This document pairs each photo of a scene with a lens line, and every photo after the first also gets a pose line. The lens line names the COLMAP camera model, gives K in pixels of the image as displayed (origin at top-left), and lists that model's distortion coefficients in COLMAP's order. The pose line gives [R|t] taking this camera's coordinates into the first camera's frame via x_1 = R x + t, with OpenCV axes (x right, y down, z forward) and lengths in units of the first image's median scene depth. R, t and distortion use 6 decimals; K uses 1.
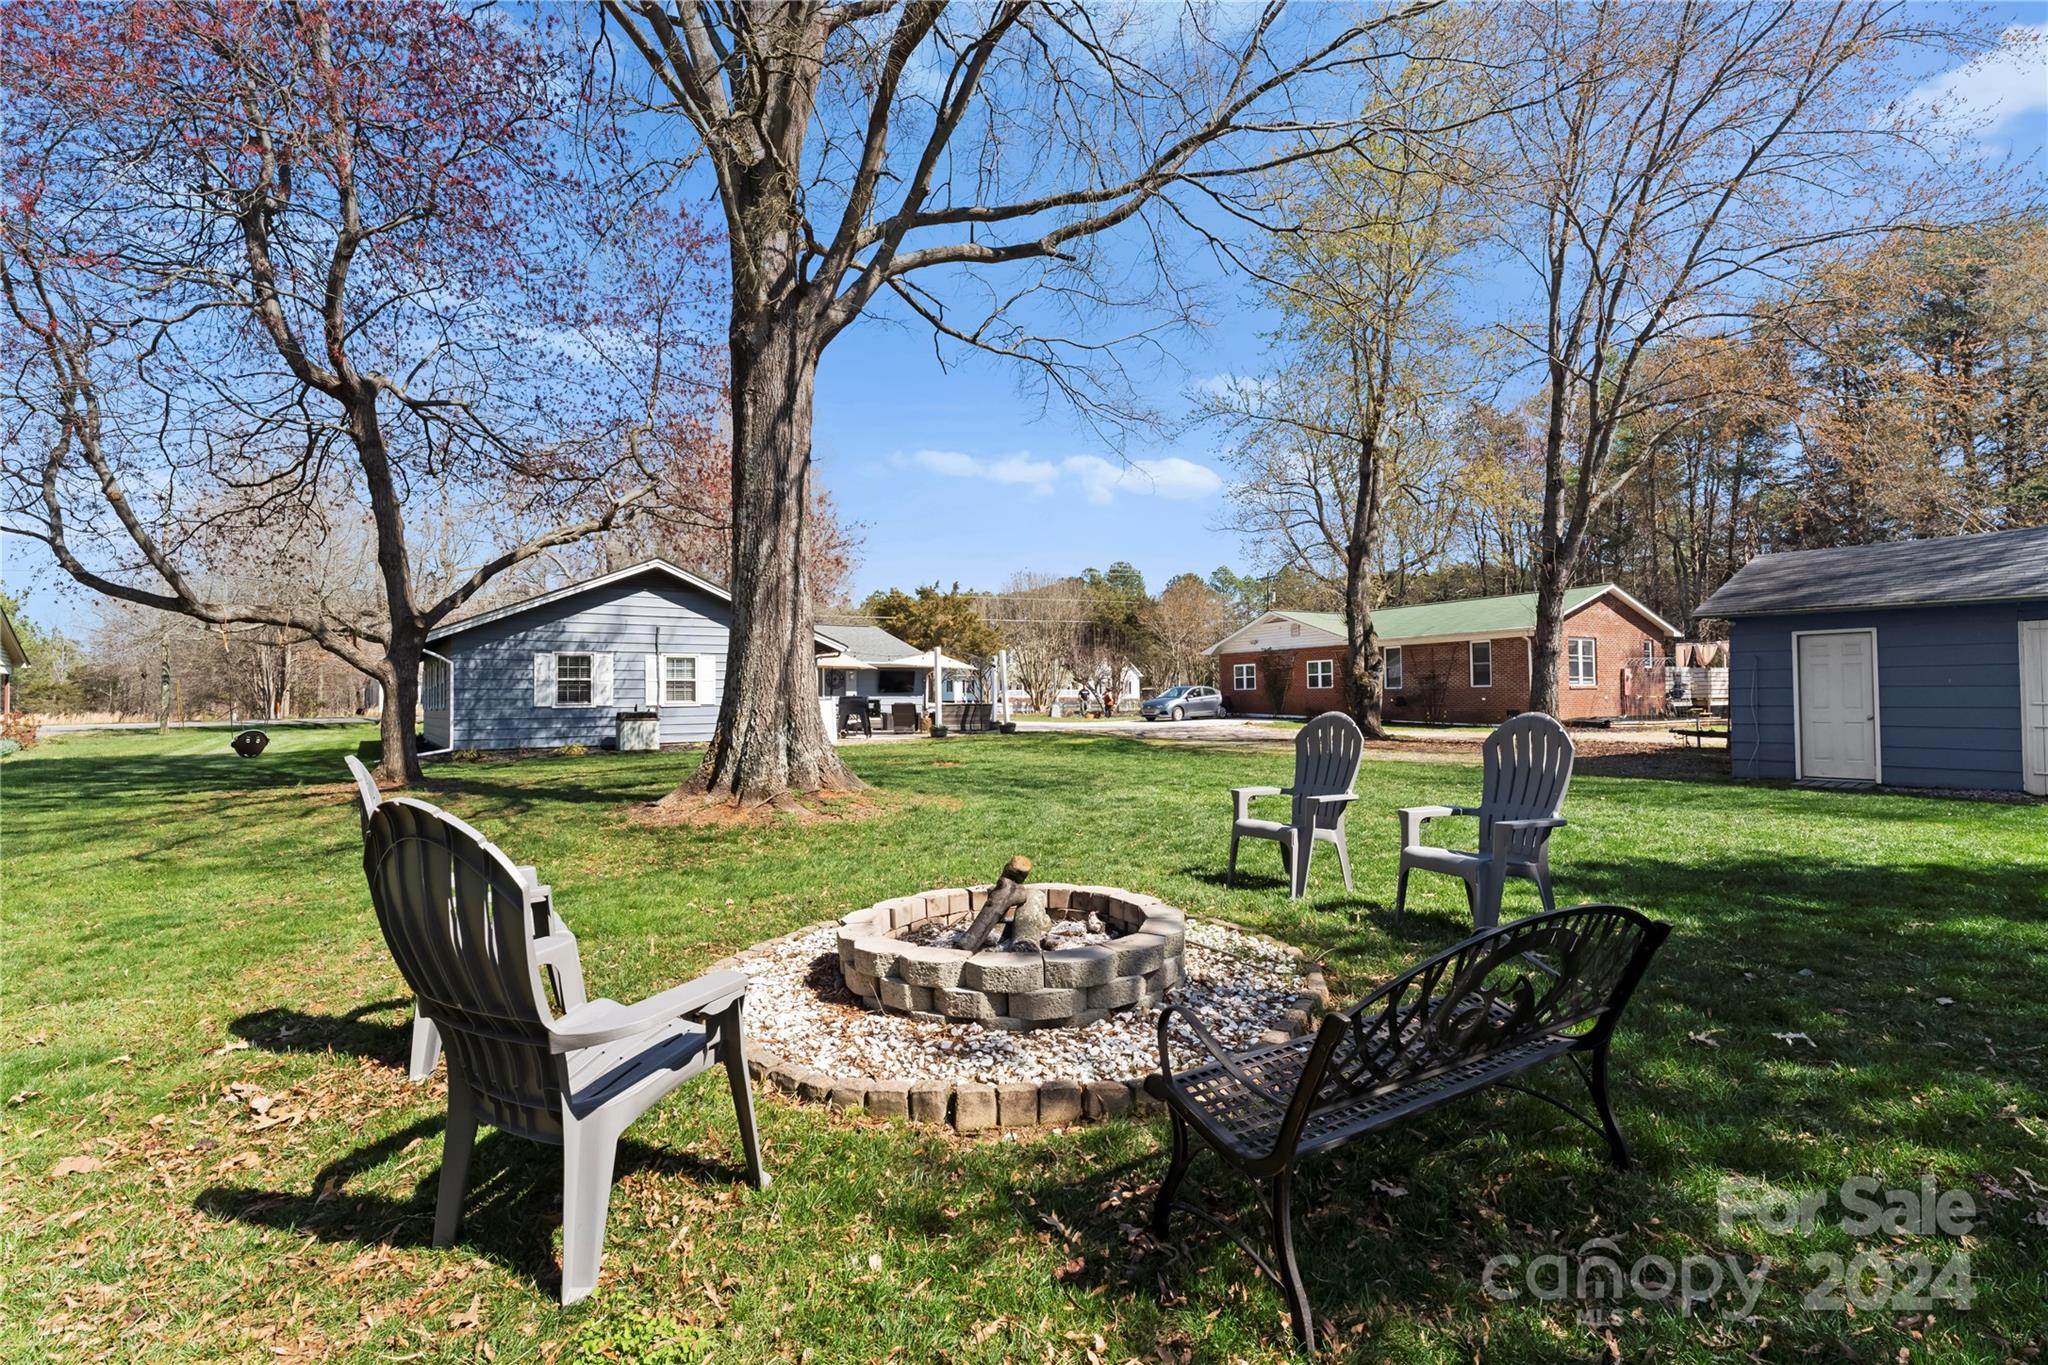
lens RADIAL K [[931.4, 0, 1023.0], [0, 931.4, 677.6], [0, 0, 1]] dist [-0.000599, 0.000218]
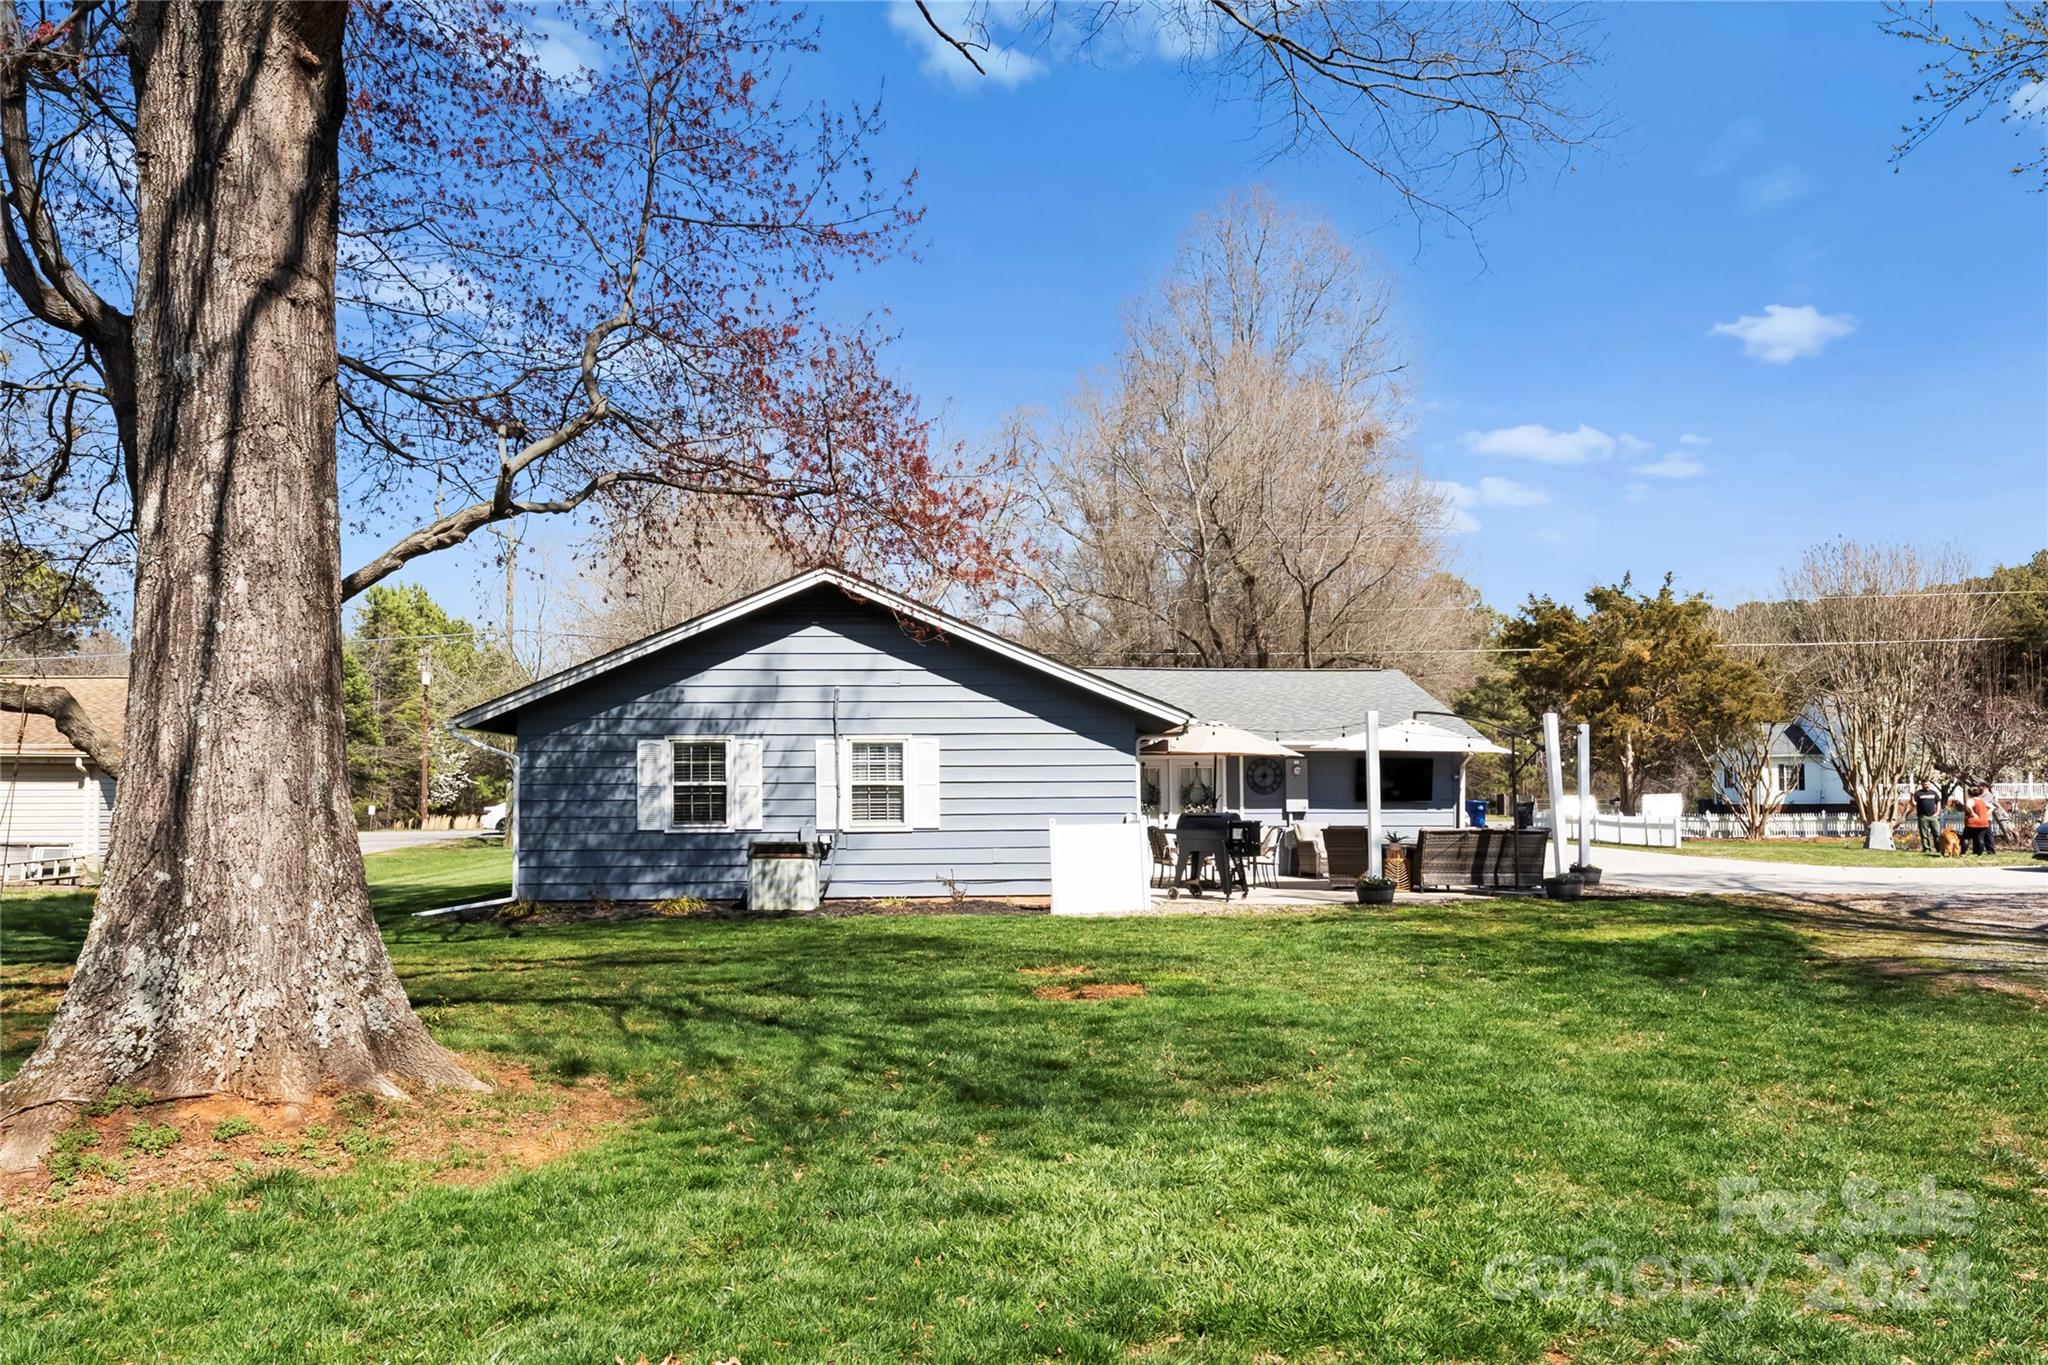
lens RADIAL K [[1565.7, 0, 1024.4], [0, 1565.7, 687.6], [0, 0, 1]] dist [0.053544, 0.002224]
pose [[0.851879, -0.032739, -0.522715, 0.205775], [0.008783, 0.998797, -0.048243, -0.009073], [0.523665, 0.036506, 0.851141, 0.270945]]
